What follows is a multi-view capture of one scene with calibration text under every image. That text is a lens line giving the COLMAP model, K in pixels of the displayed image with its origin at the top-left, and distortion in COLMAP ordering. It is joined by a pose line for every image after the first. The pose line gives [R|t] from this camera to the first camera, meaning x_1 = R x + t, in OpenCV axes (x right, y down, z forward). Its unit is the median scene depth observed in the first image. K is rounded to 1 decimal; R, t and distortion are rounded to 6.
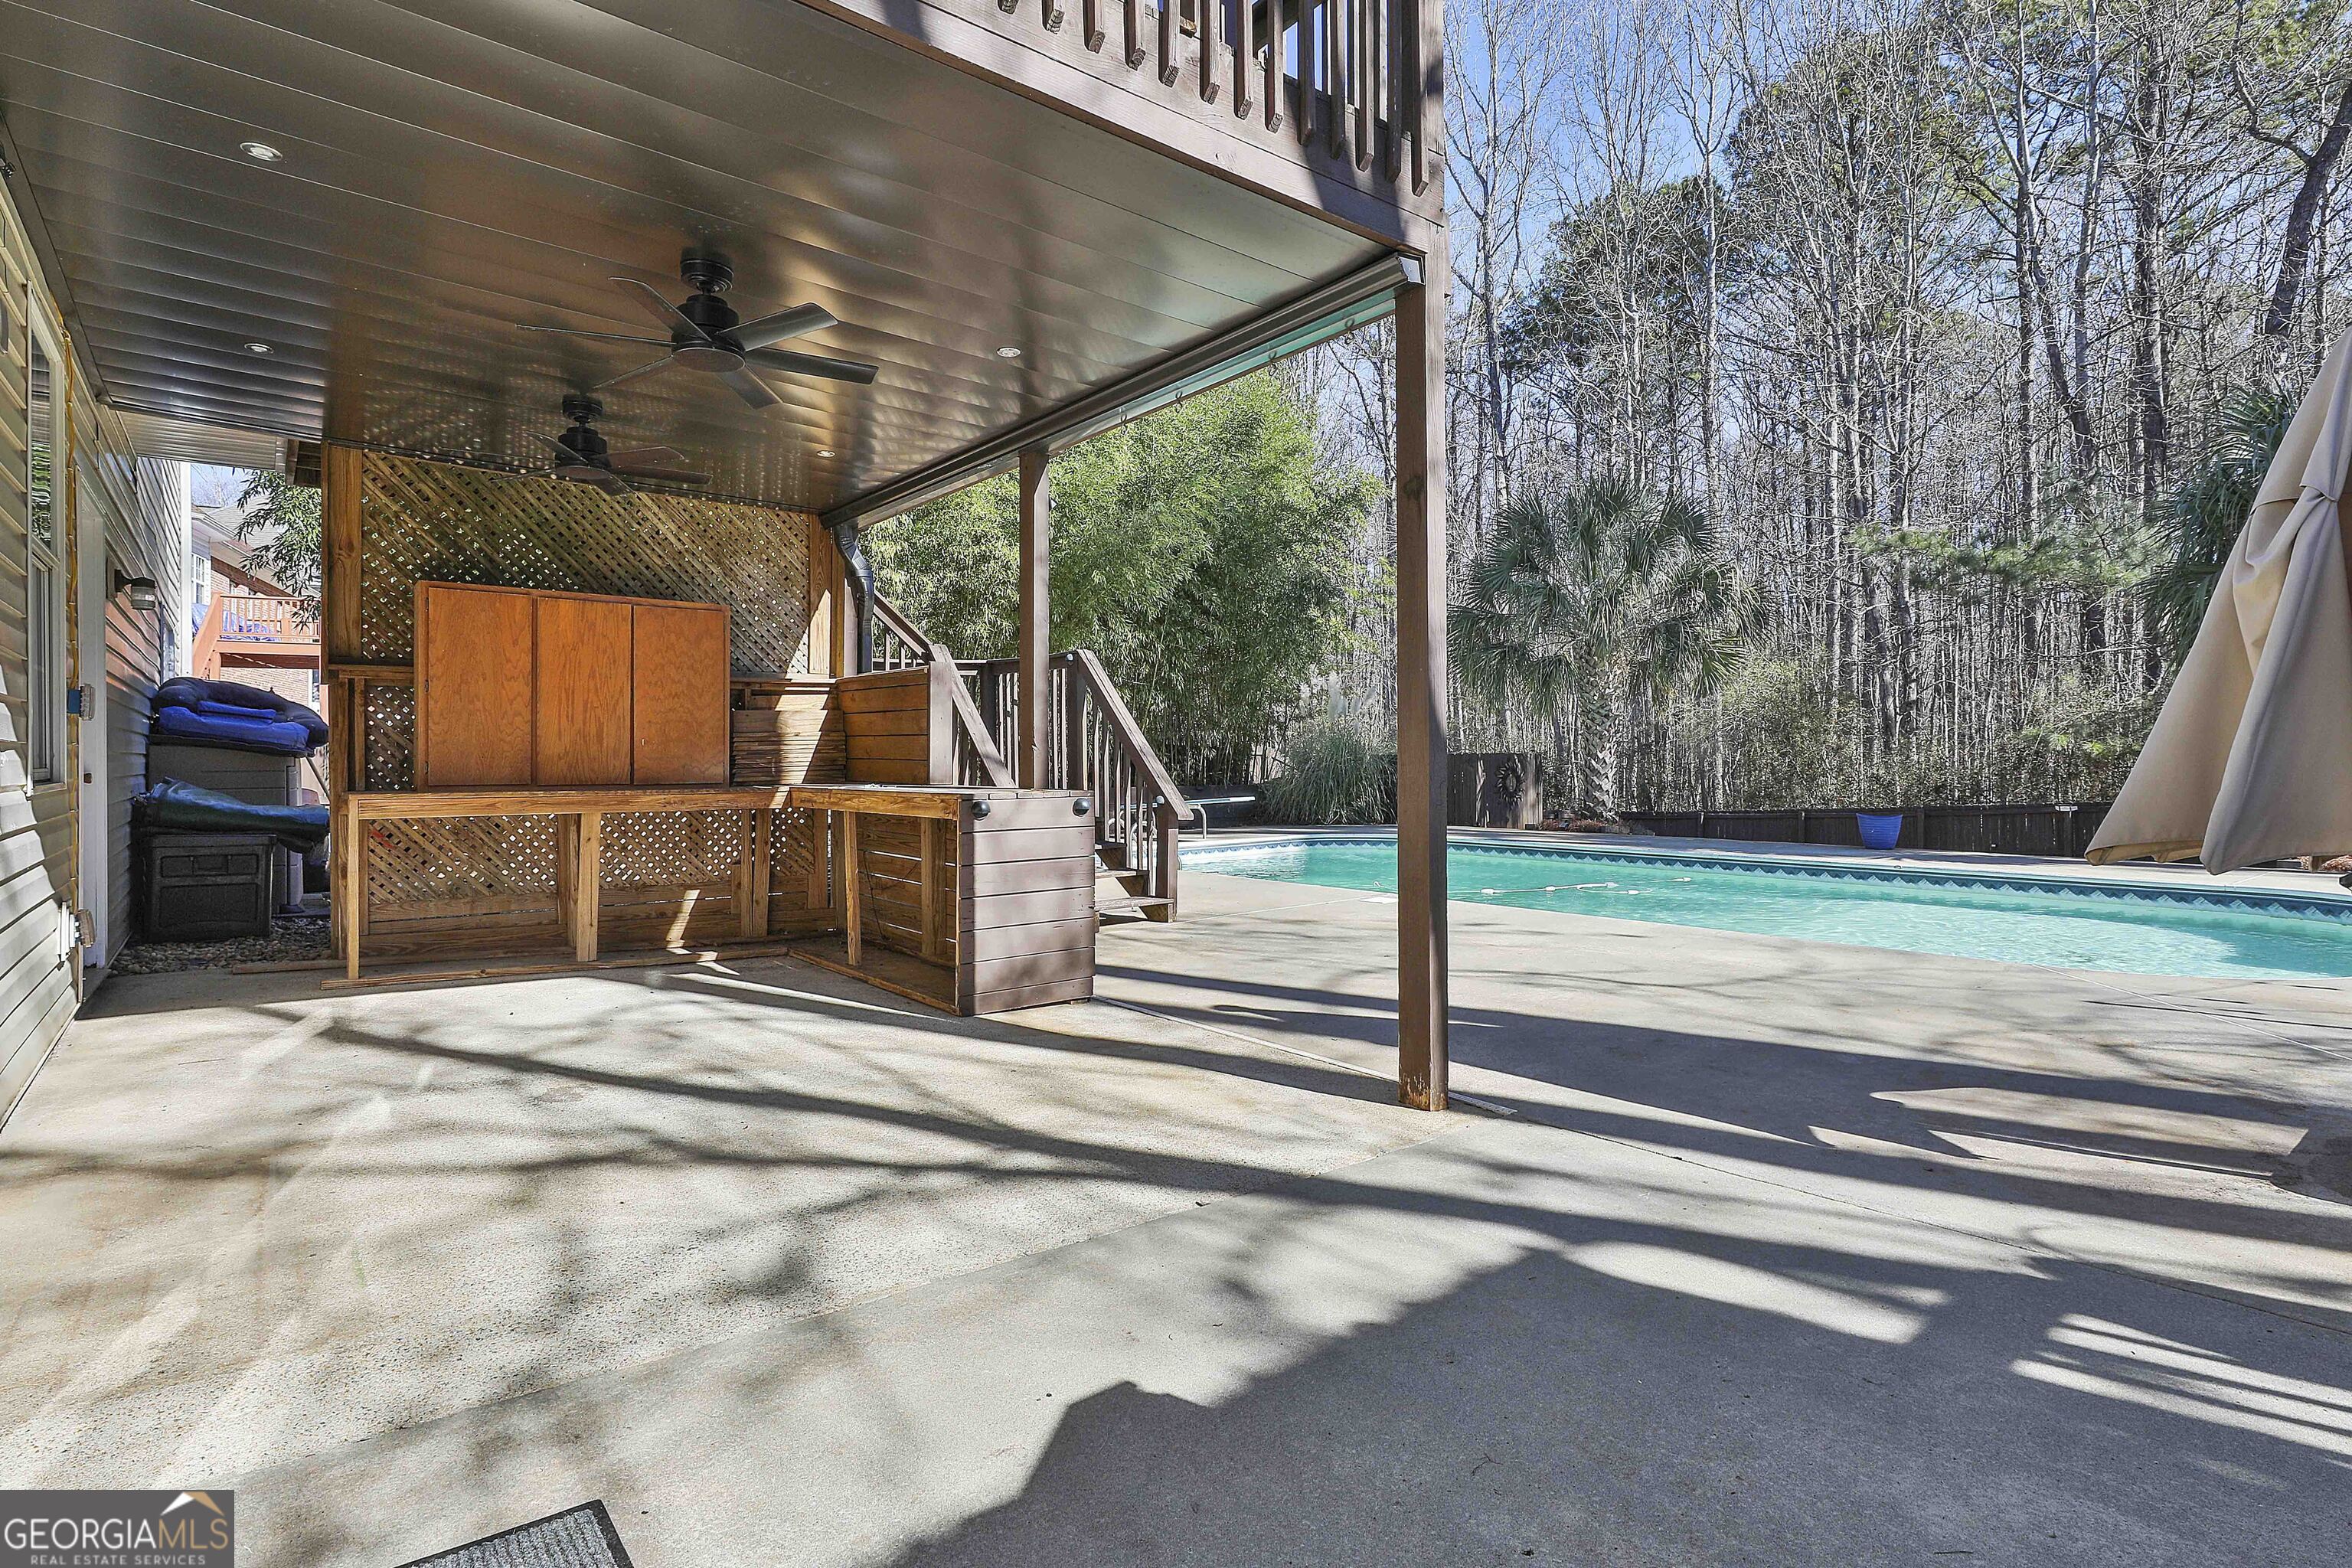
lens RADIAL K [[1147.2, 0, 1173.1], [0, 1147.2, 750.3], [0, 0, 1]] dist [0.005191, 0.000896]
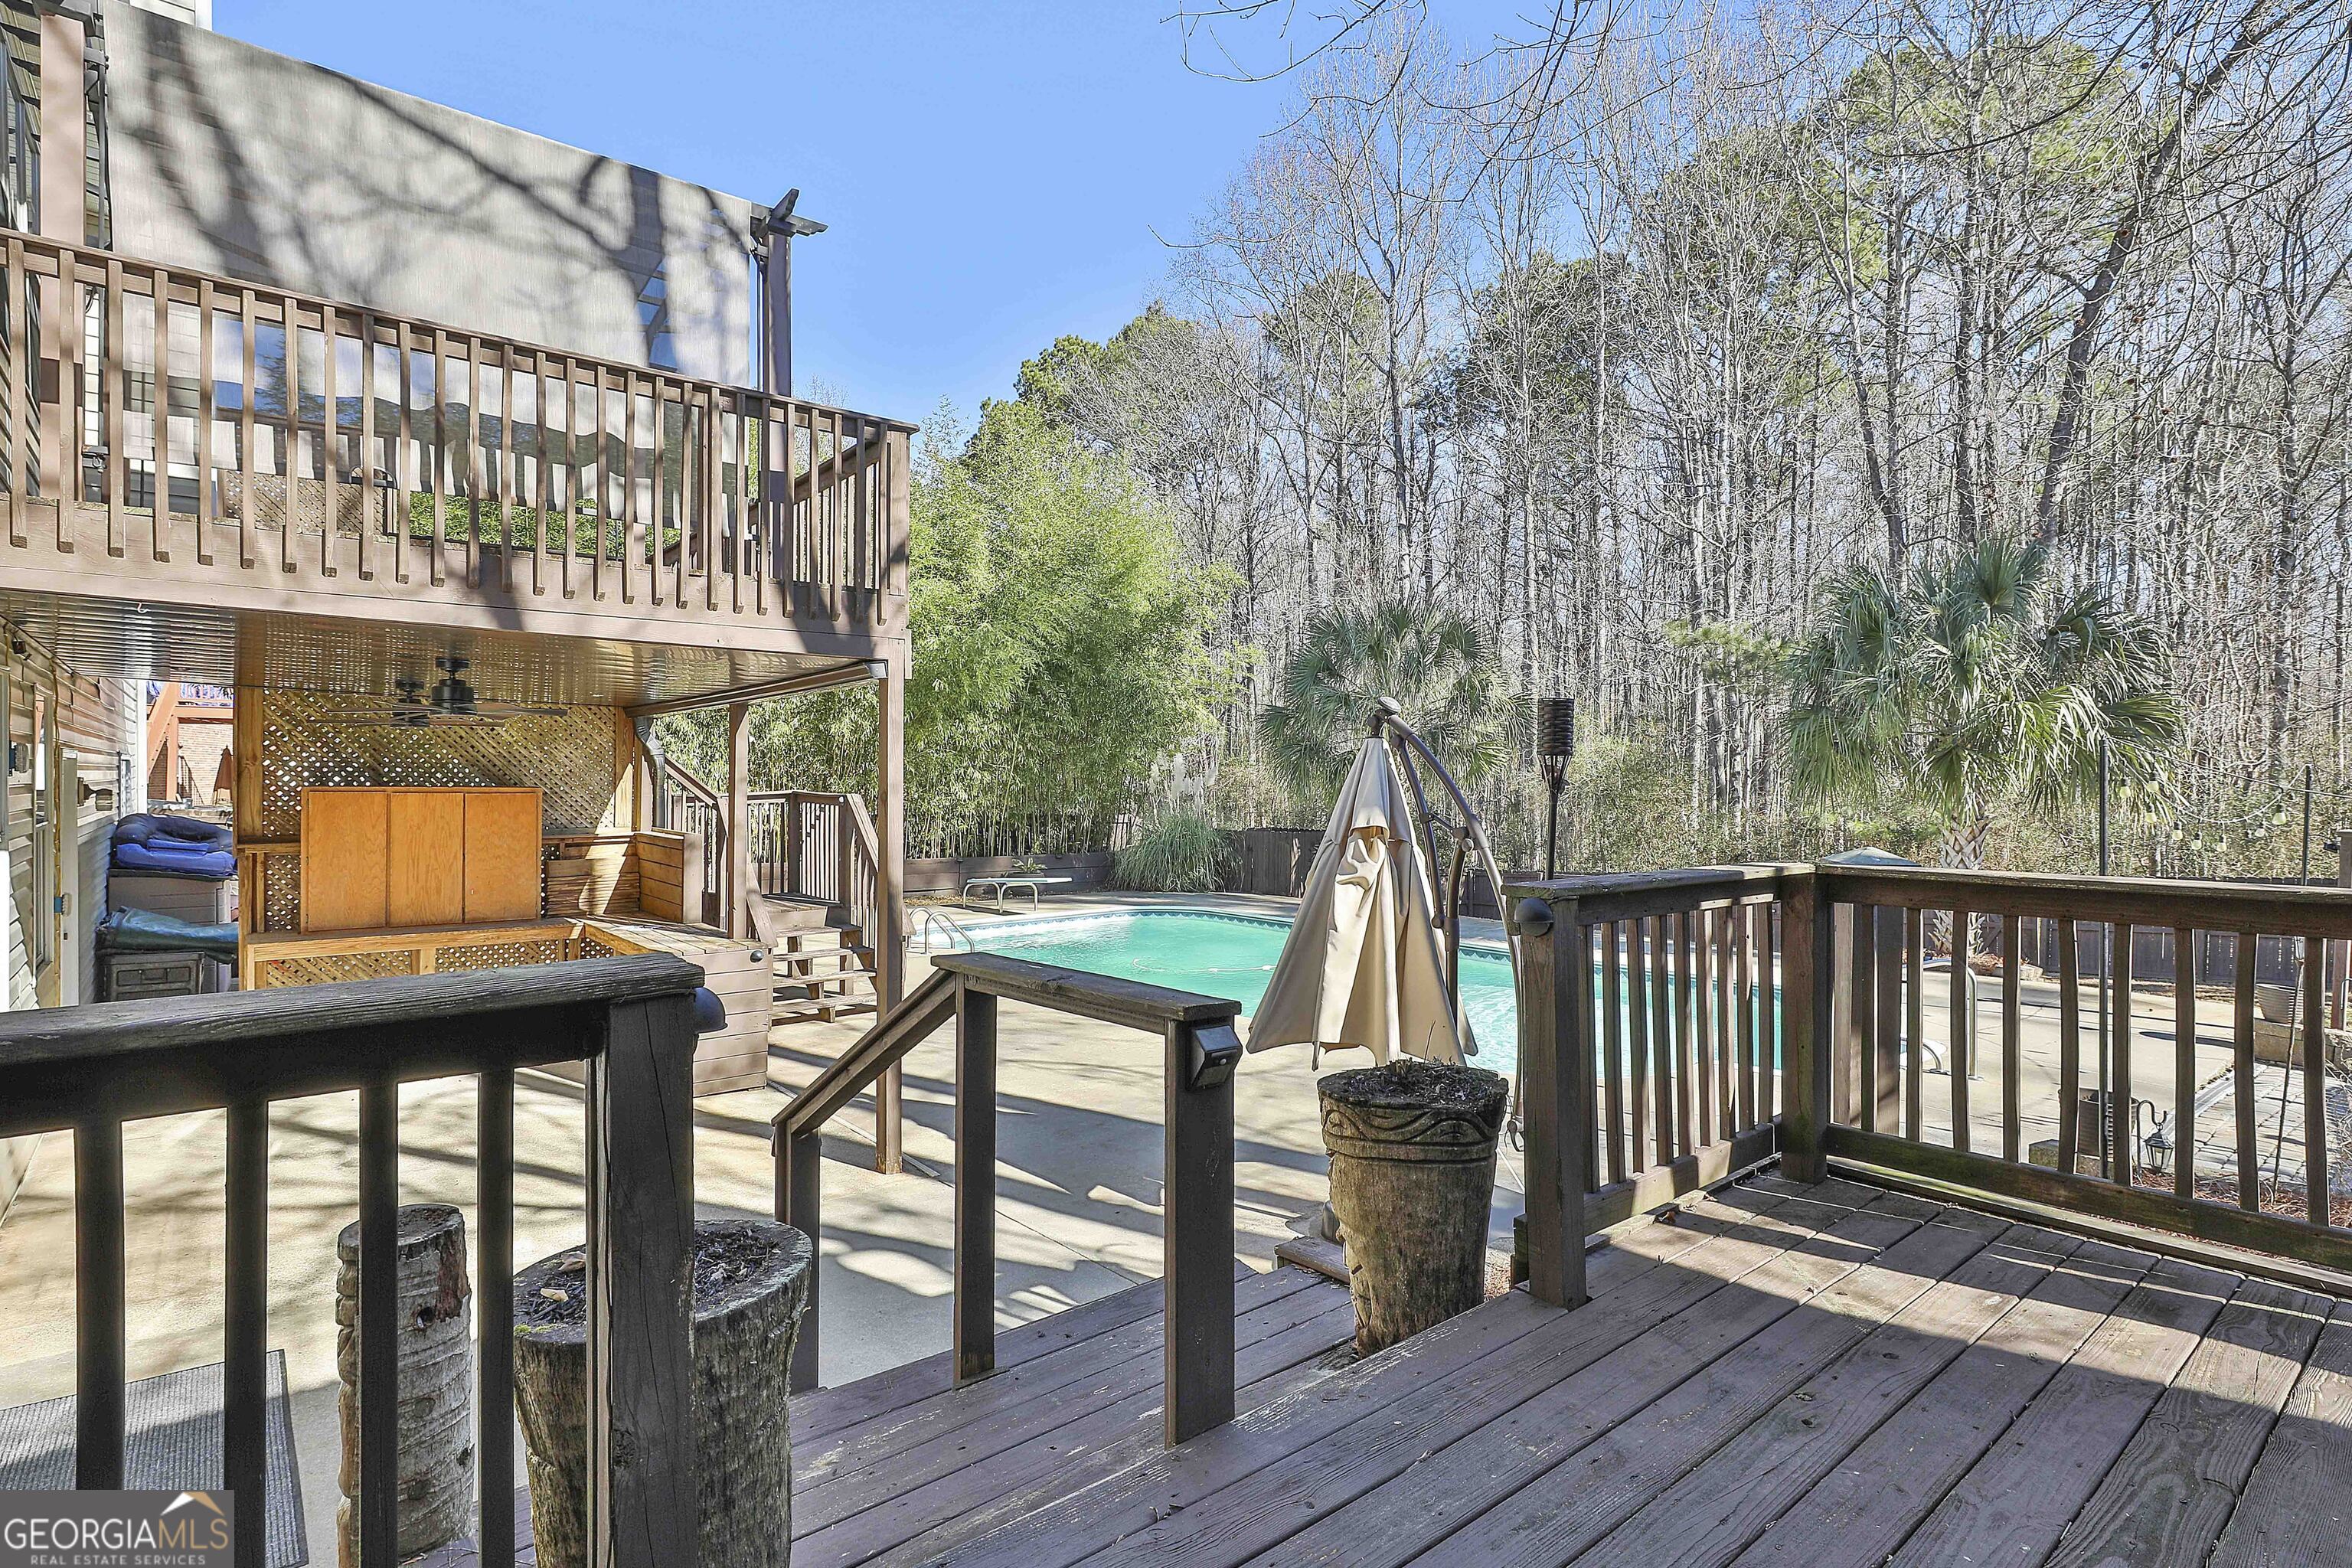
lens RADIAL K [[1151.9, 0, 1176.0], [0, 1151.9, 784.0], [0, 0, 1]] dist [0.007880, 0.000298]
pose [[0.999821, 0.011163, 0.015306, 0.316882], [-0.011366, 0.999848, 0.013203, -0.144666], [-0.015156, -0.013374, 0.999796, -0.350740]]
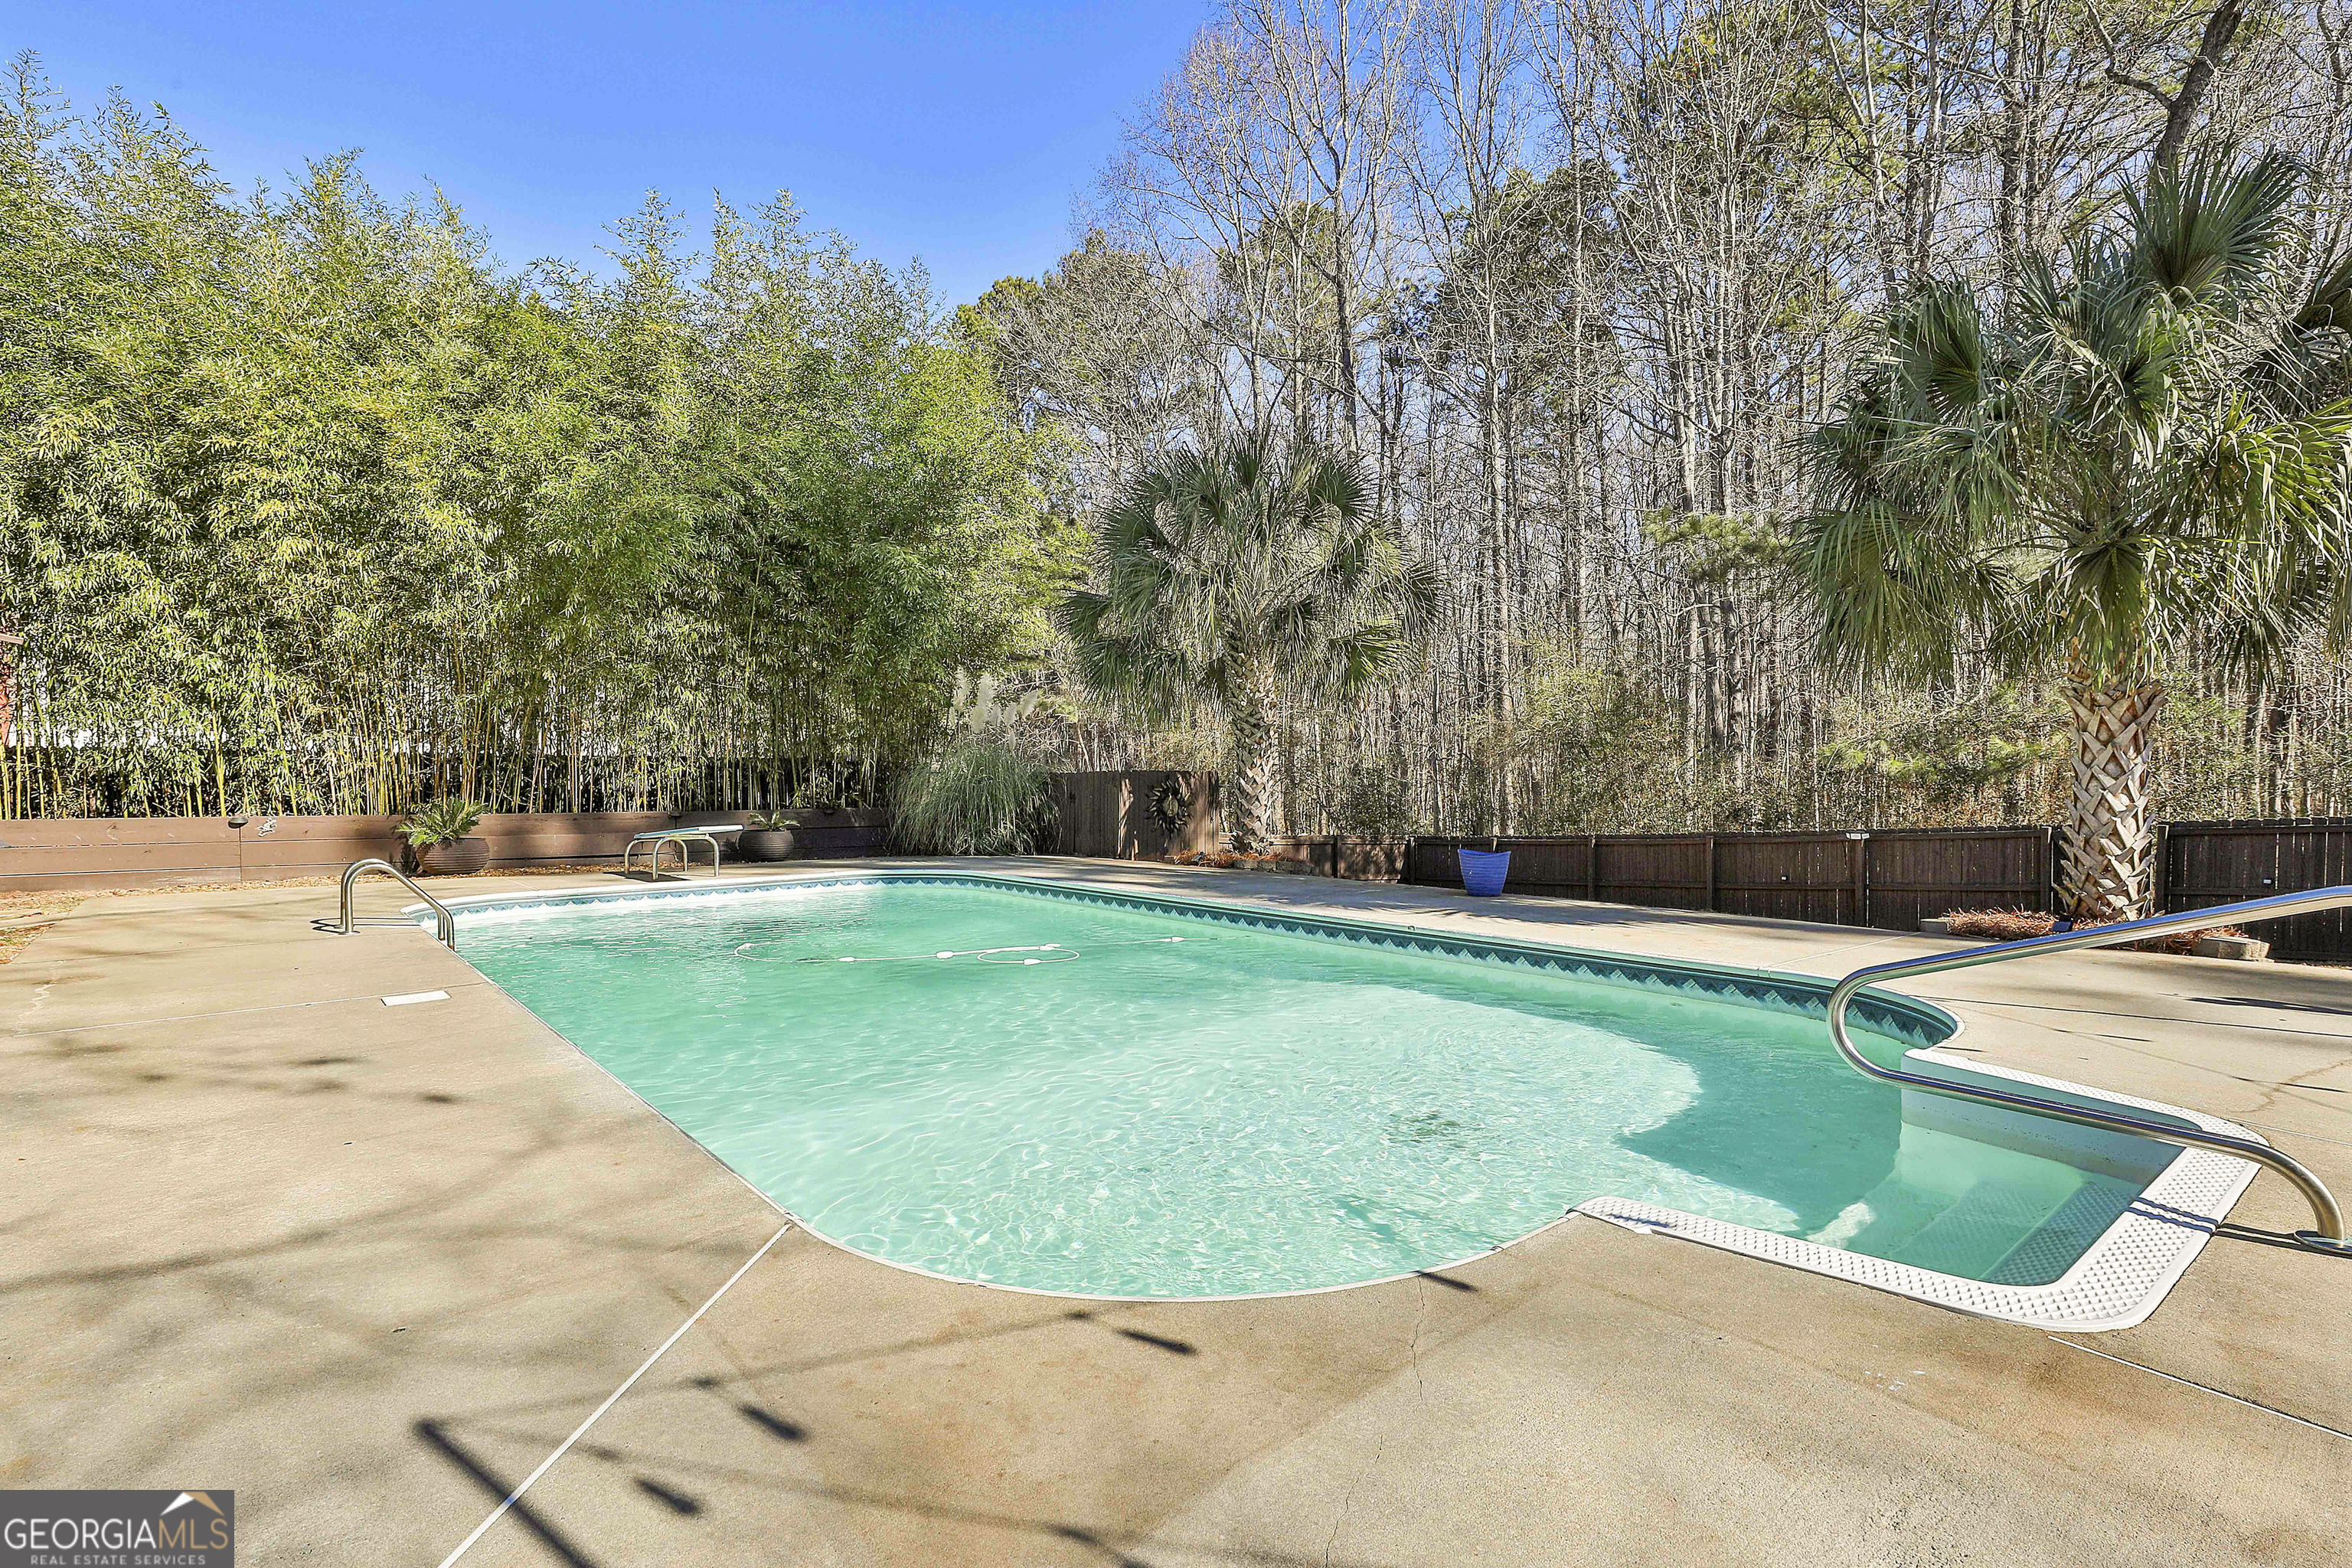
lens RADIAL K [[1123.9, 0, 1176.0], [0, 1123.9, 784.0], [0, 0, 1]] dist [0.002530, -0.000008]
pose [[0.999999, 0.001116, -0.000420, 0.742845], [-0.001110, 0.999905, 0.013722, 0.002012], [0.000435, -0.013721, 0.999906, 0.448018]]
